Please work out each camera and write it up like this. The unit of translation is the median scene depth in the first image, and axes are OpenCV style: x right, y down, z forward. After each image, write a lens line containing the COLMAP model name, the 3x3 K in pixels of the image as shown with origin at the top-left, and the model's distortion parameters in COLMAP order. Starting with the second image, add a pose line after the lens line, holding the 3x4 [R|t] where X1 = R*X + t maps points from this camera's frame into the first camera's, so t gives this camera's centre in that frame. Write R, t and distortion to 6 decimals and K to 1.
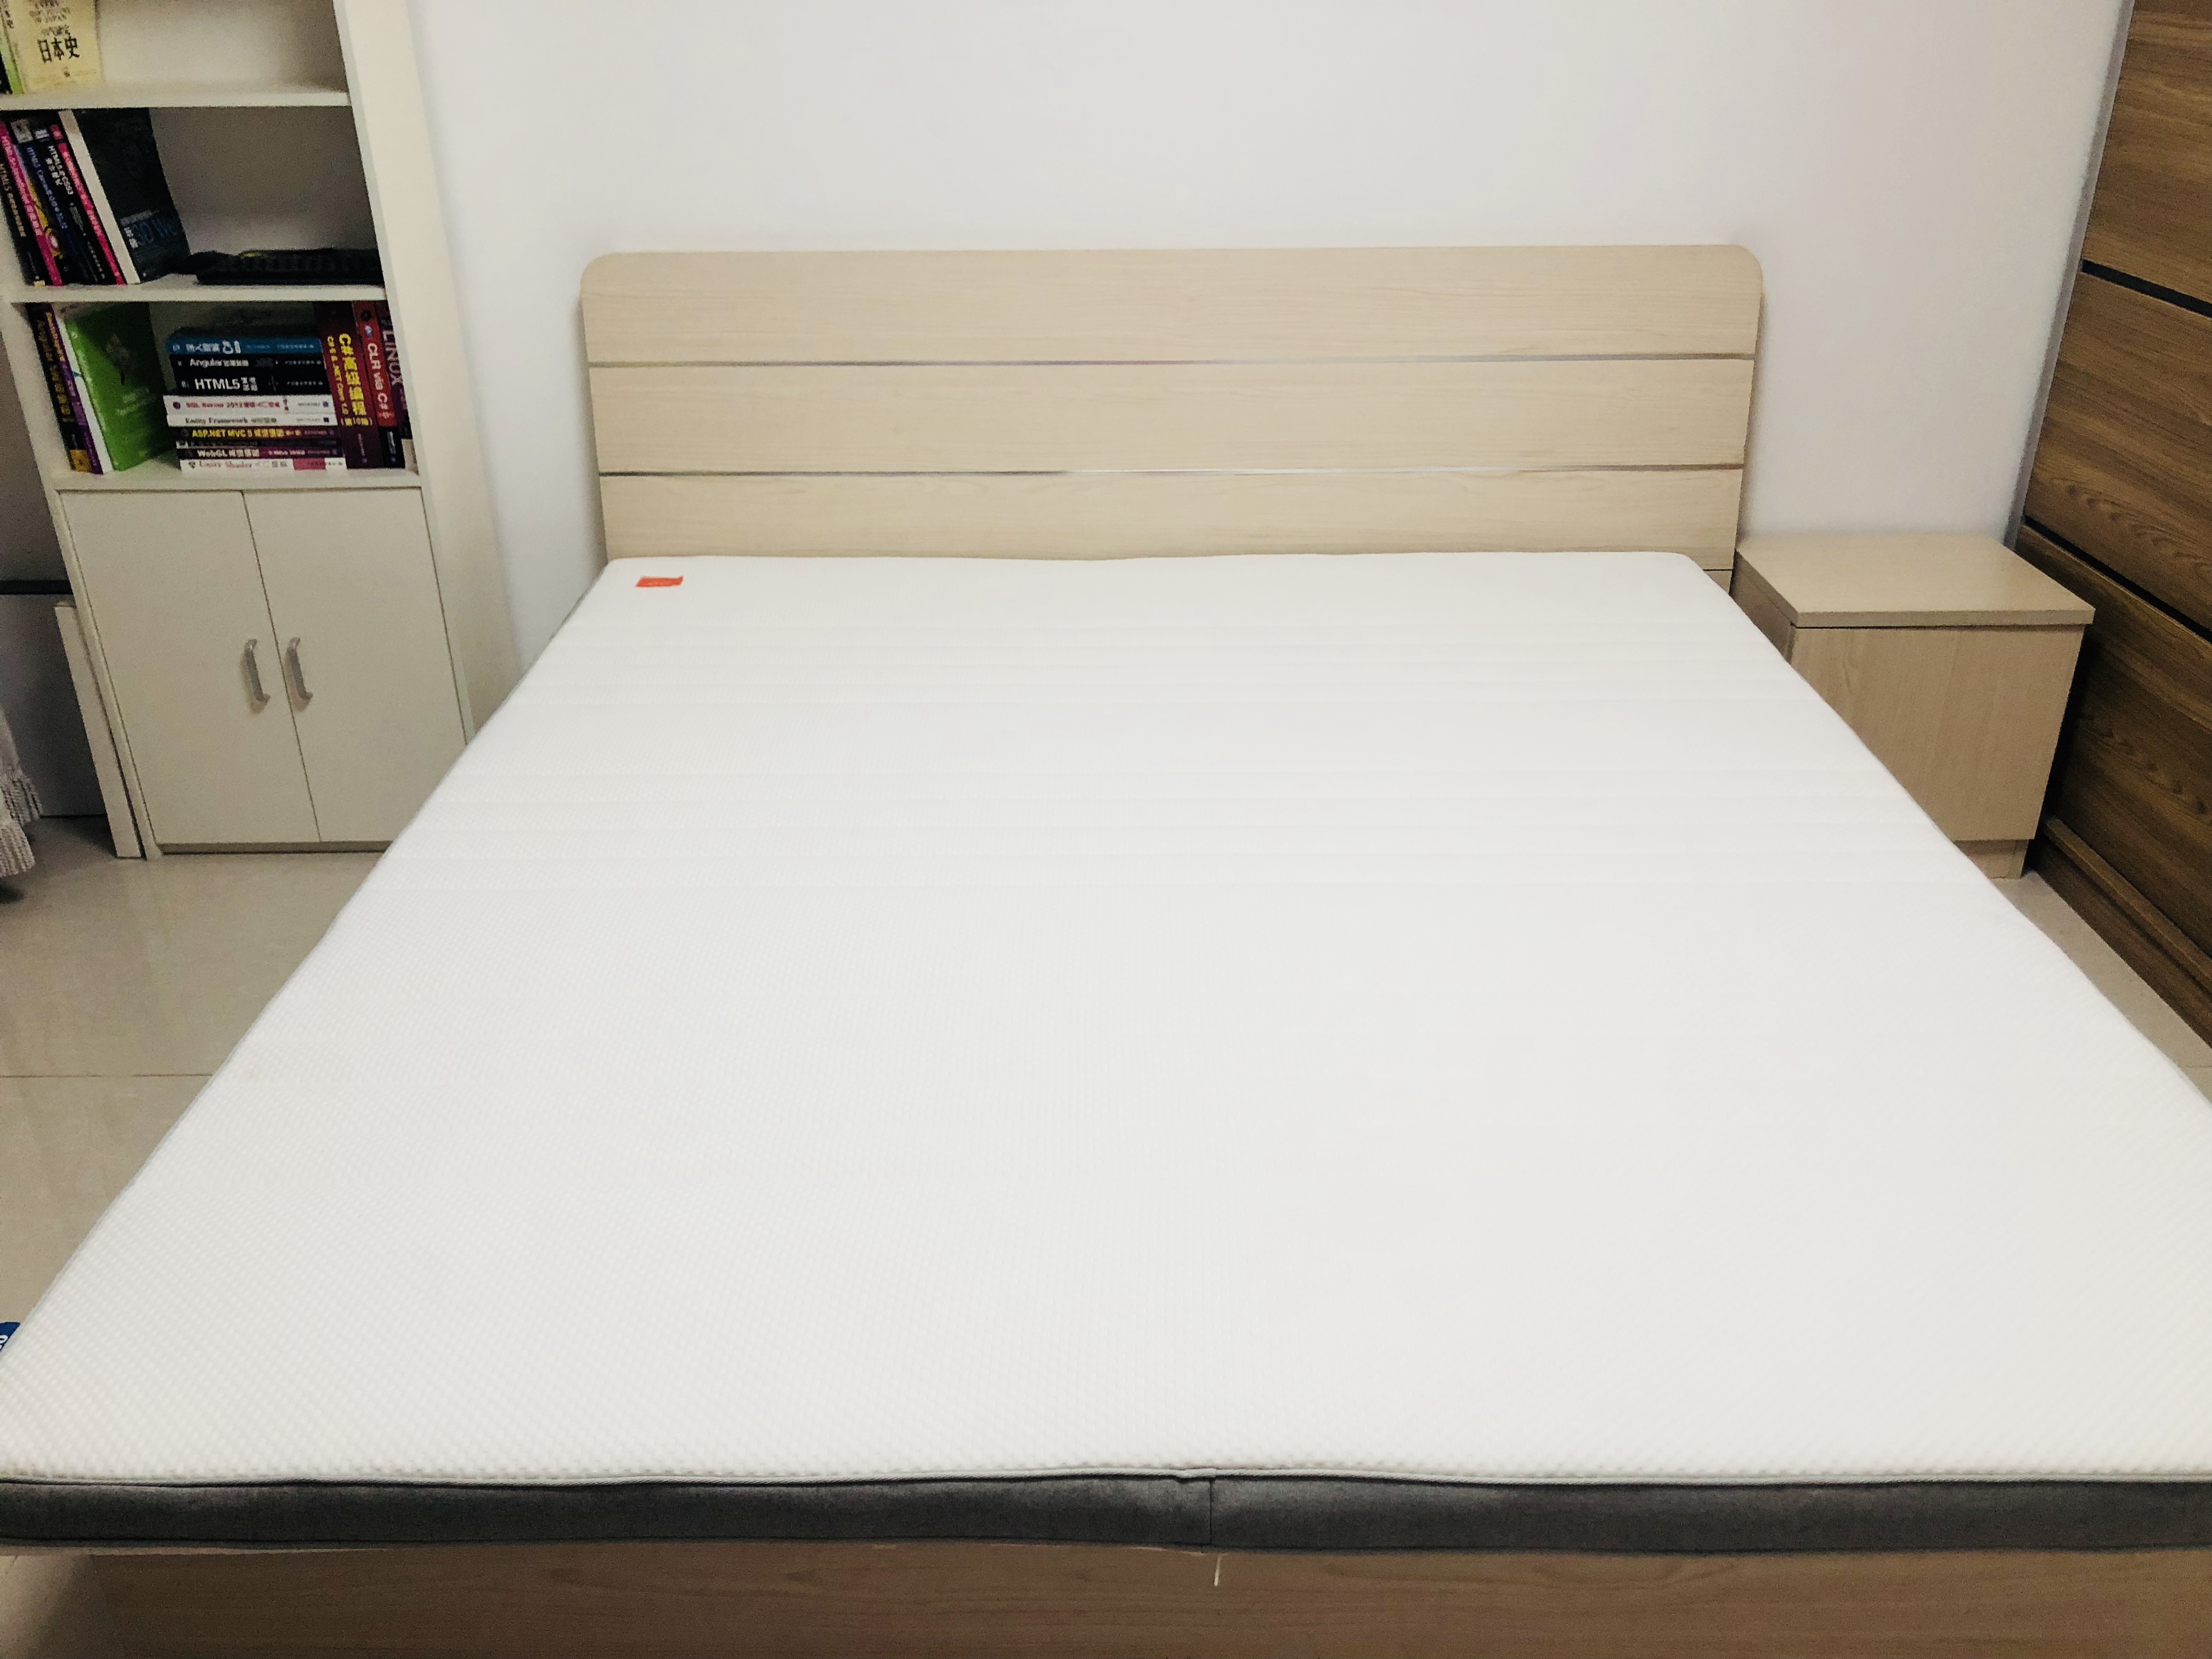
lens RADIAL K [[1803.3, 0, 1119.1], [0, 1803.3, 818.0], [0, 0, 1]] dist [0.007296, 0.000818]
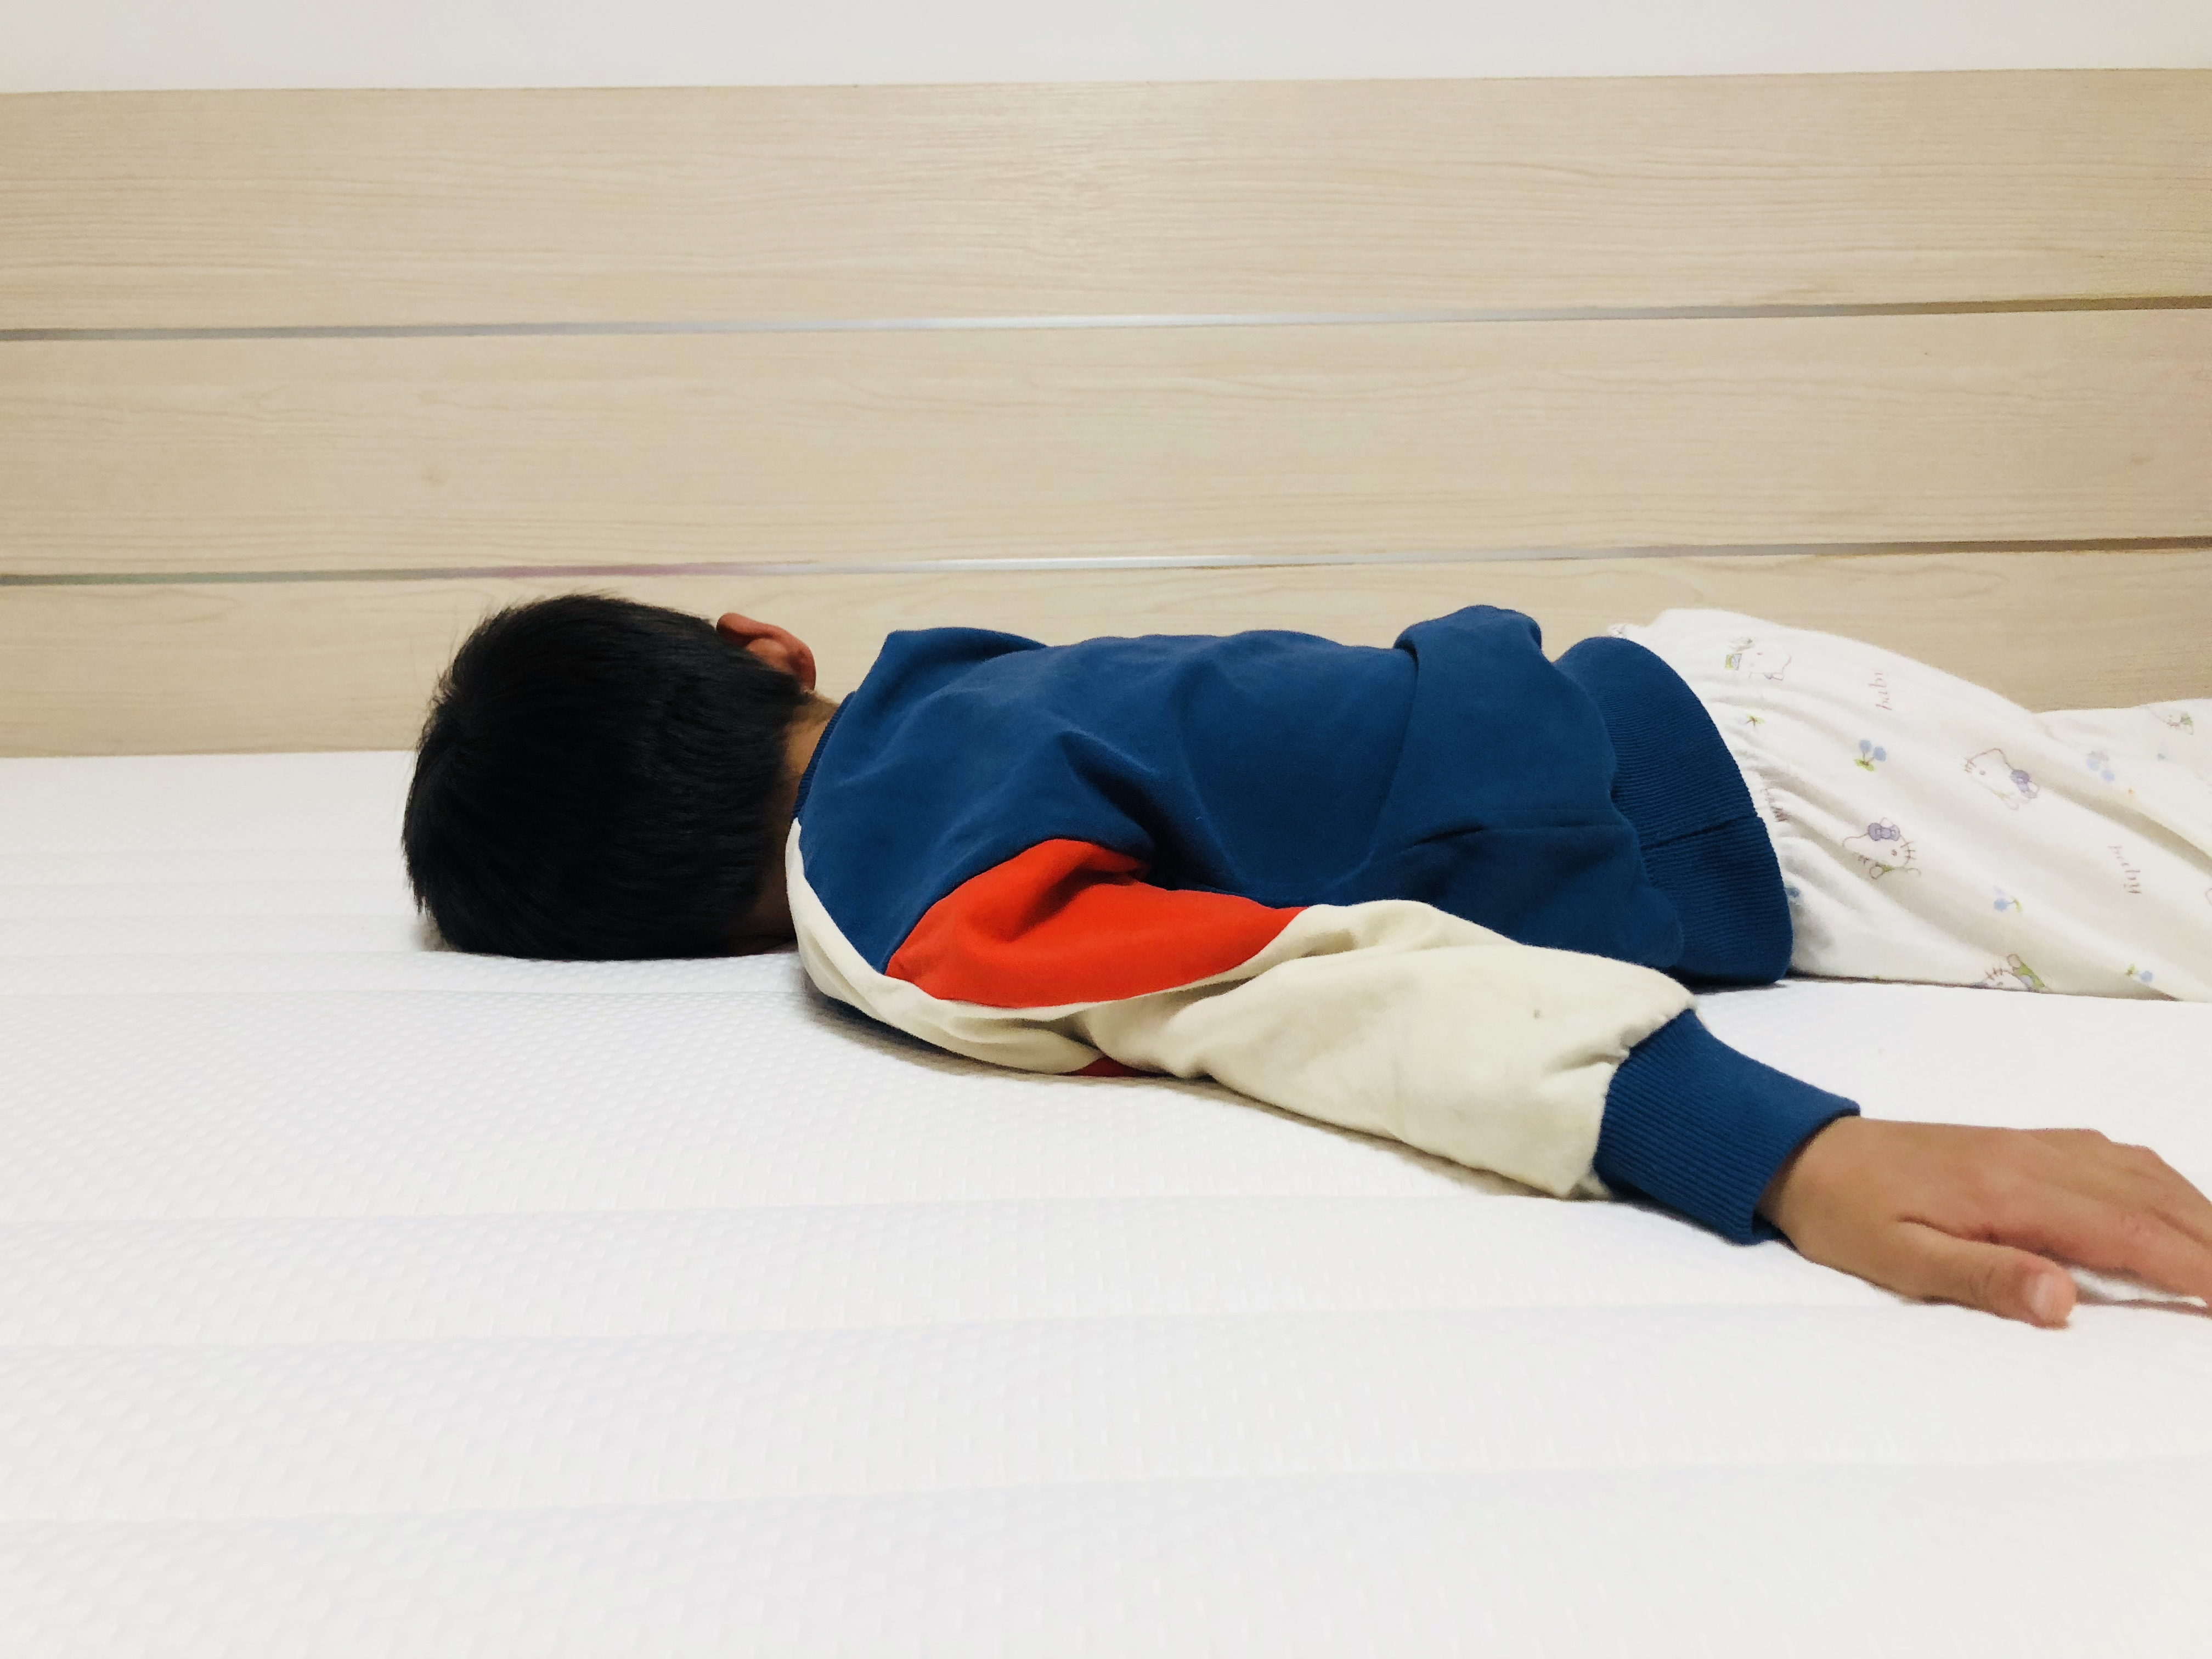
lens RADIAL K [[1803.3, 0, 1106.9], [0, 1803.3, 827.0], [0, 0, 1]] dist [0.007296, 0.000818]
pose [[0.985268, -0.051257, 0.163154, -0.037761], [0.047581, 0.998519, 0.026362, -0.141323], [-0.164263, -0.018210, 0.986248, 0.562628]]
